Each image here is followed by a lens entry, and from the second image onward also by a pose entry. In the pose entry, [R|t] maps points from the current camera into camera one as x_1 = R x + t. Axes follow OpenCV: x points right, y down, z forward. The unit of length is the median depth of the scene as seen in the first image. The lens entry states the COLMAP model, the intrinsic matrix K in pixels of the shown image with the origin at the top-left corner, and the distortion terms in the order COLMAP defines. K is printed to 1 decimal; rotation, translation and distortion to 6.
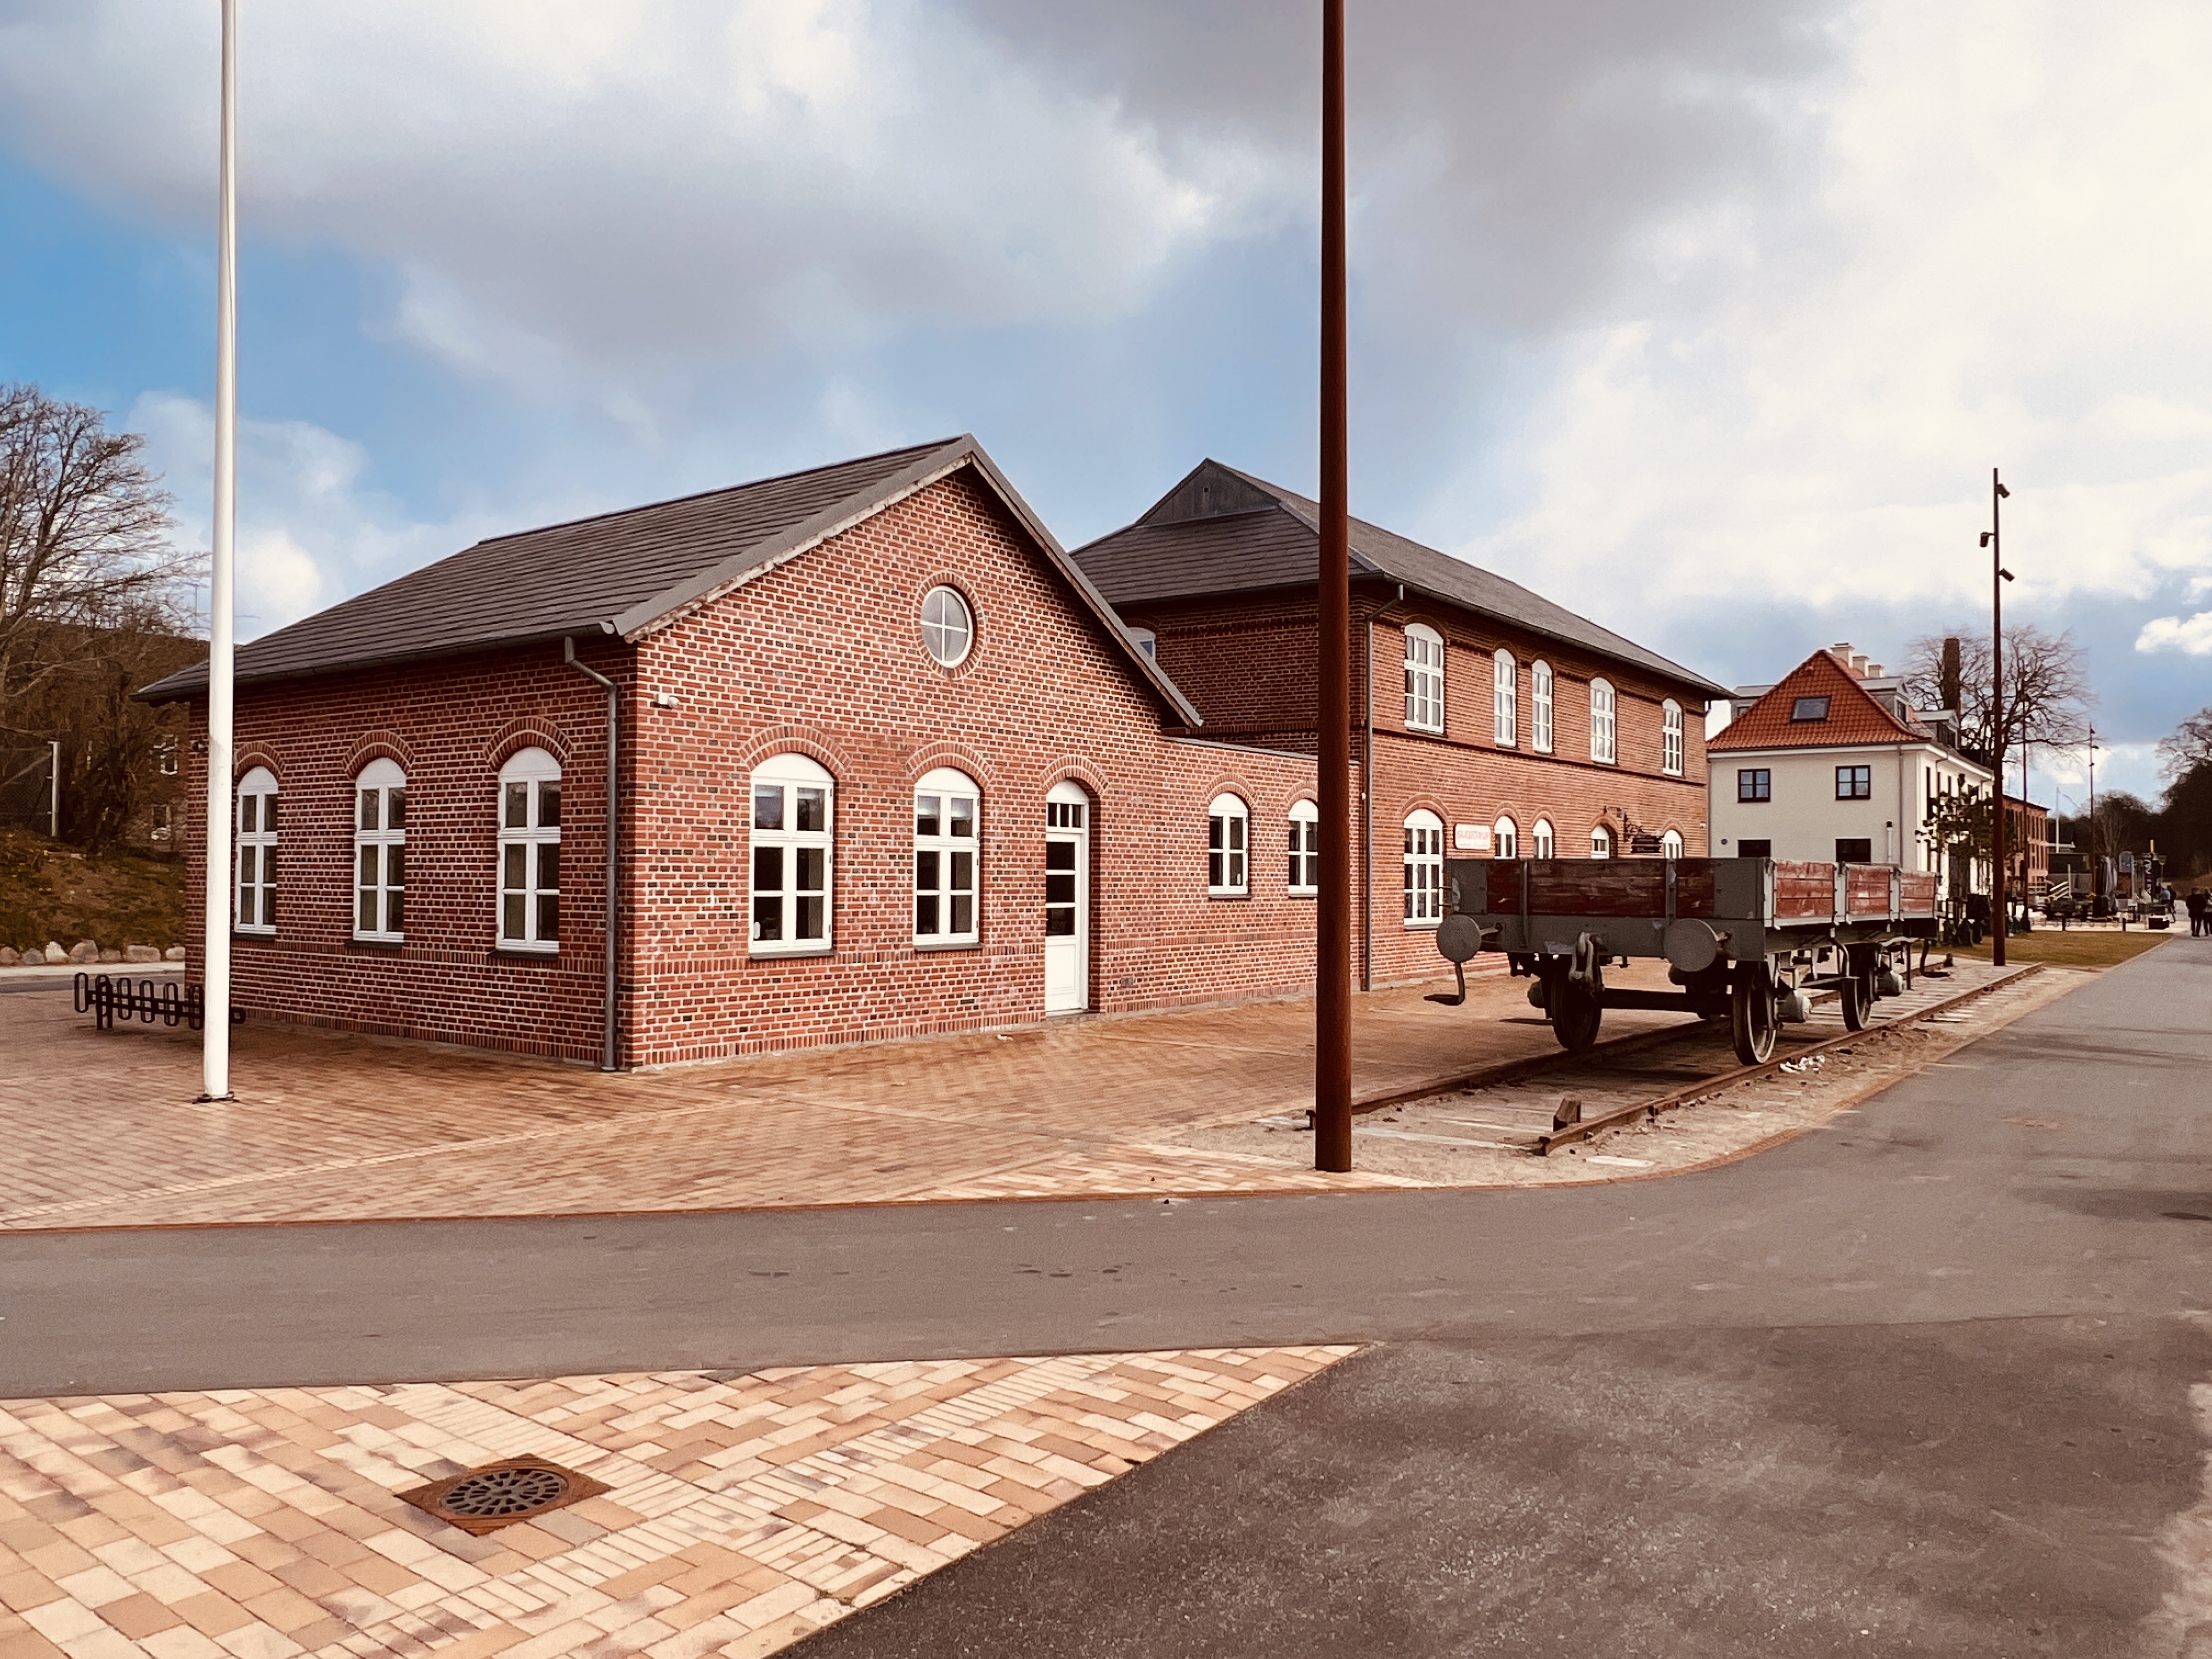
lens RADIAL K [[1536.9, 0, 1106.0], [0, 1536.9, 829.5], [0, 0, 1]] dist [-0.000924, 0.001038]
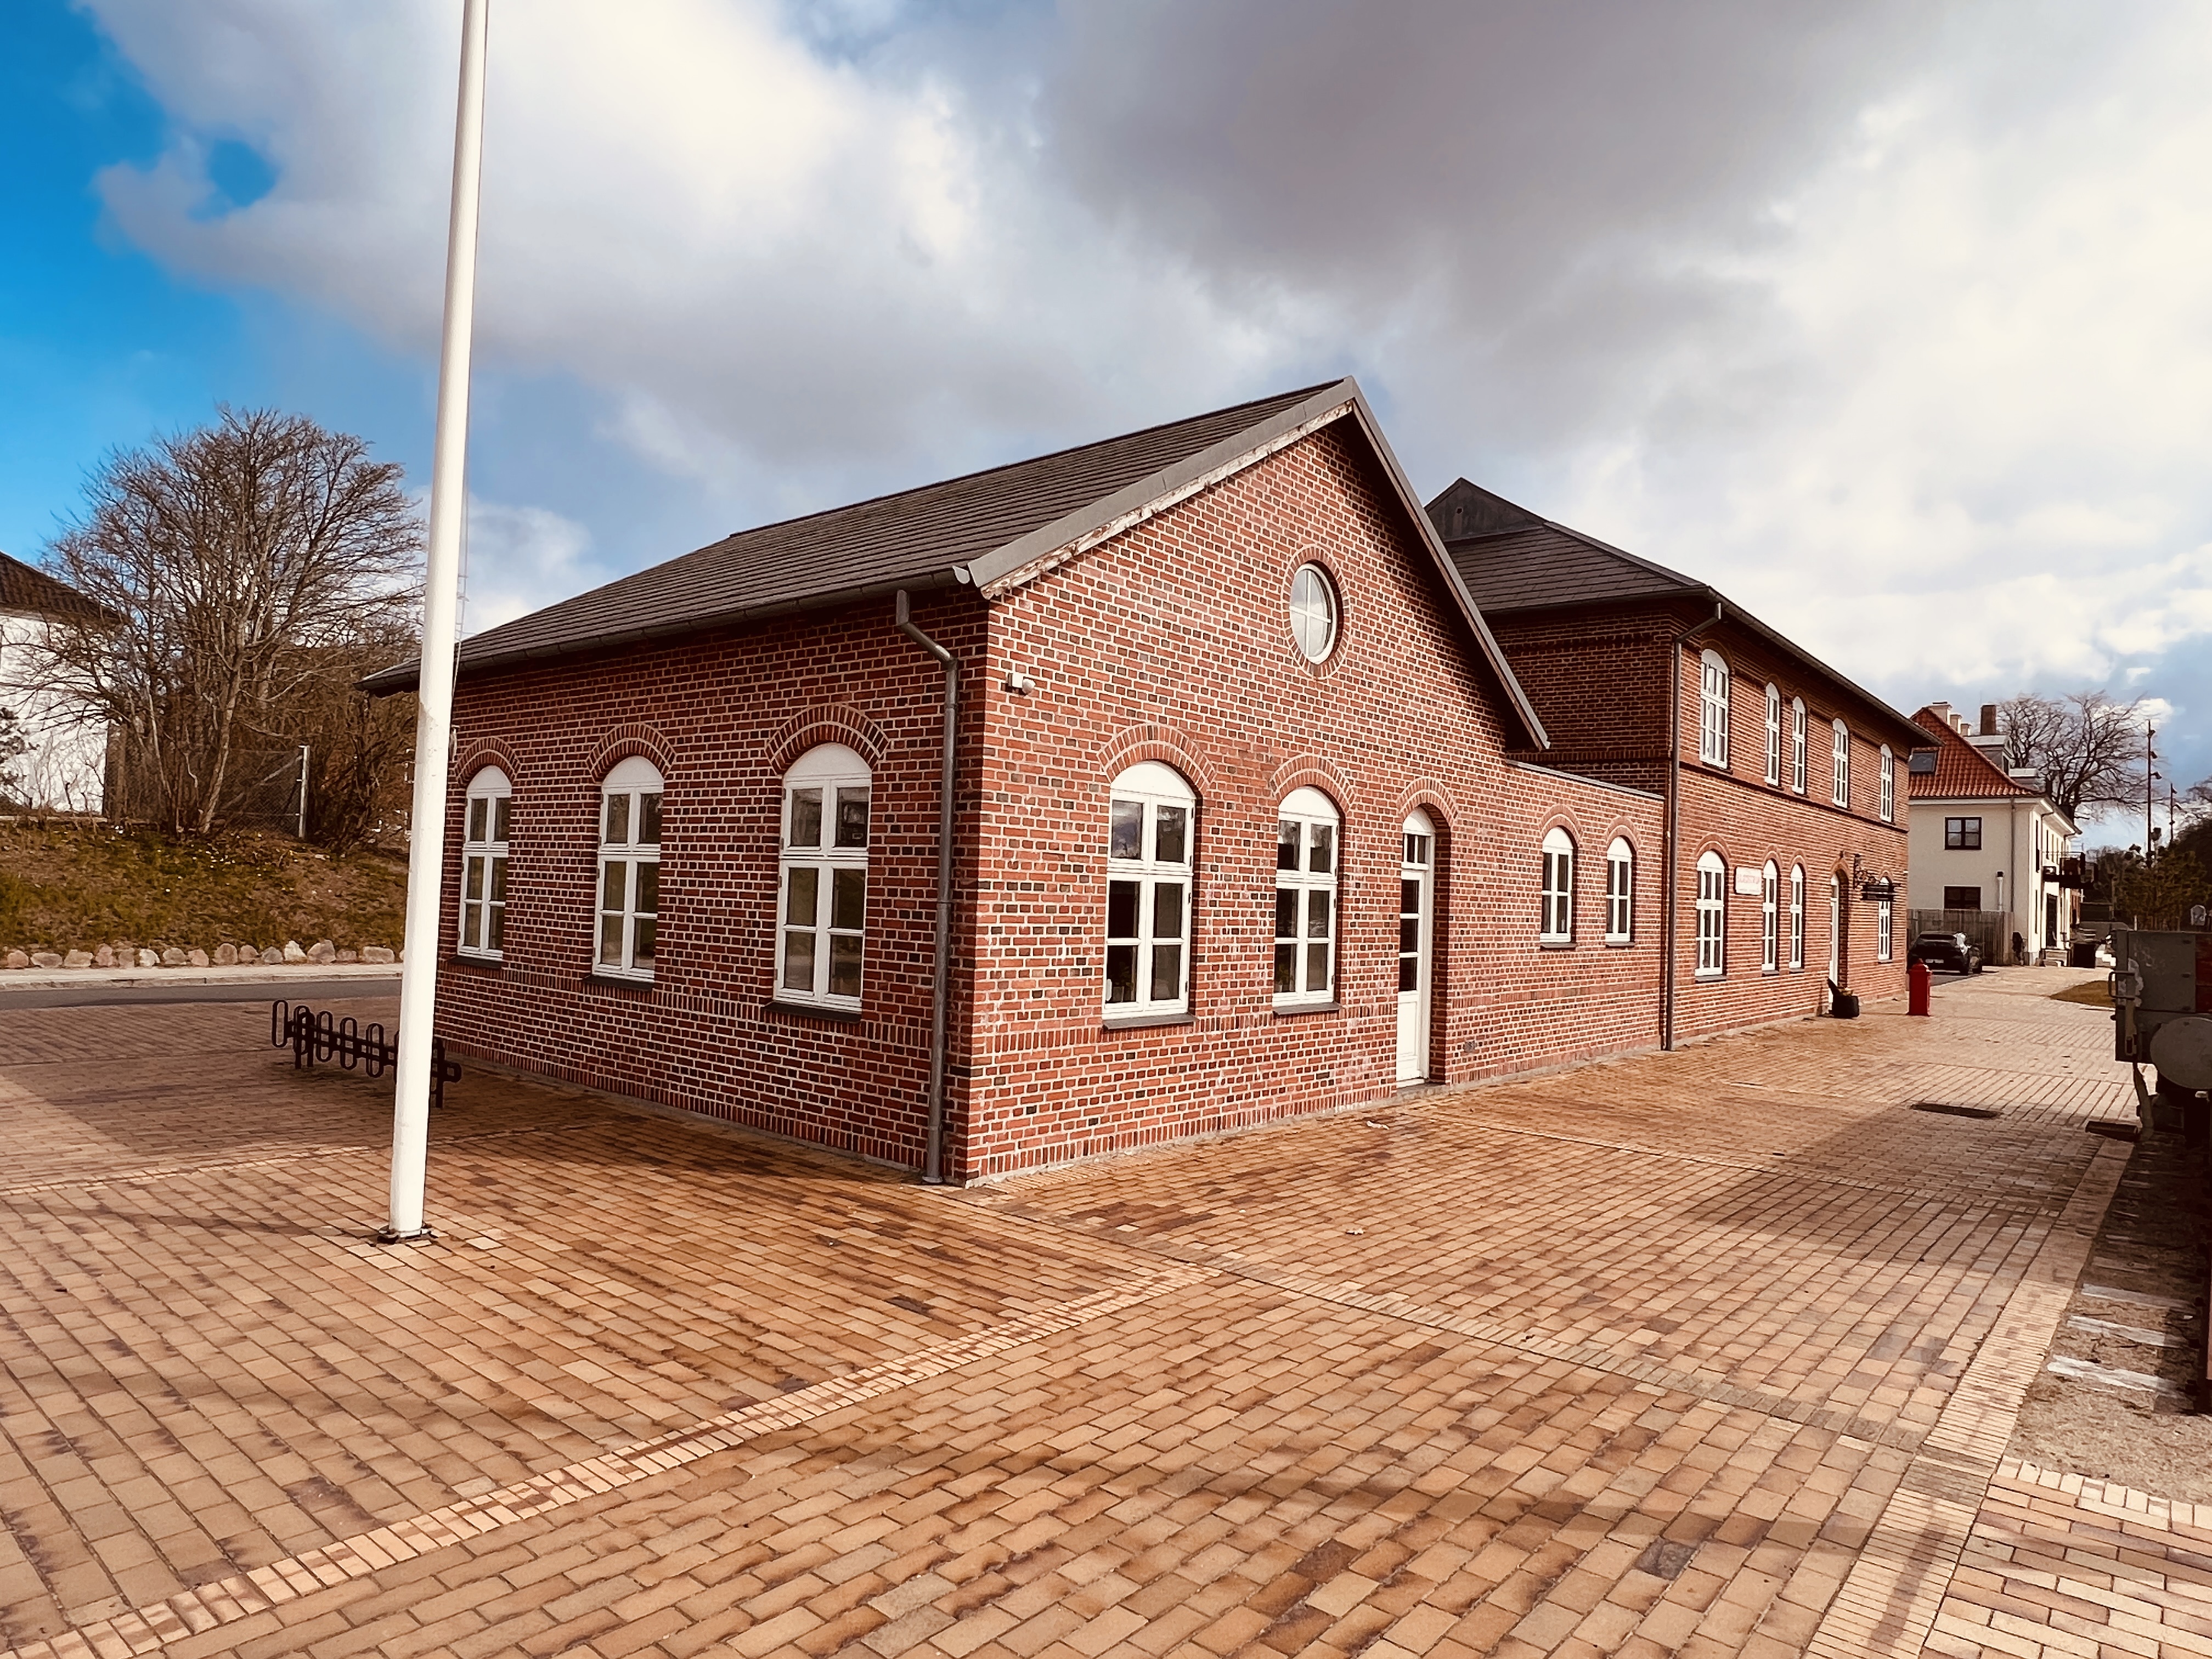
lens RADIAL K [[1305.1, 0, 1106.0], [0, 1305.1, 829.5], [0, 0, 1]] dist [0.003890, -0.000353]
pose [[0.997345, 0.028080, -0.067186, -0.181077], [-0.029300, 0.999422, -0.017244, -0.002886], [0.066663, 0.019167, 0.997591, 0.337718]]
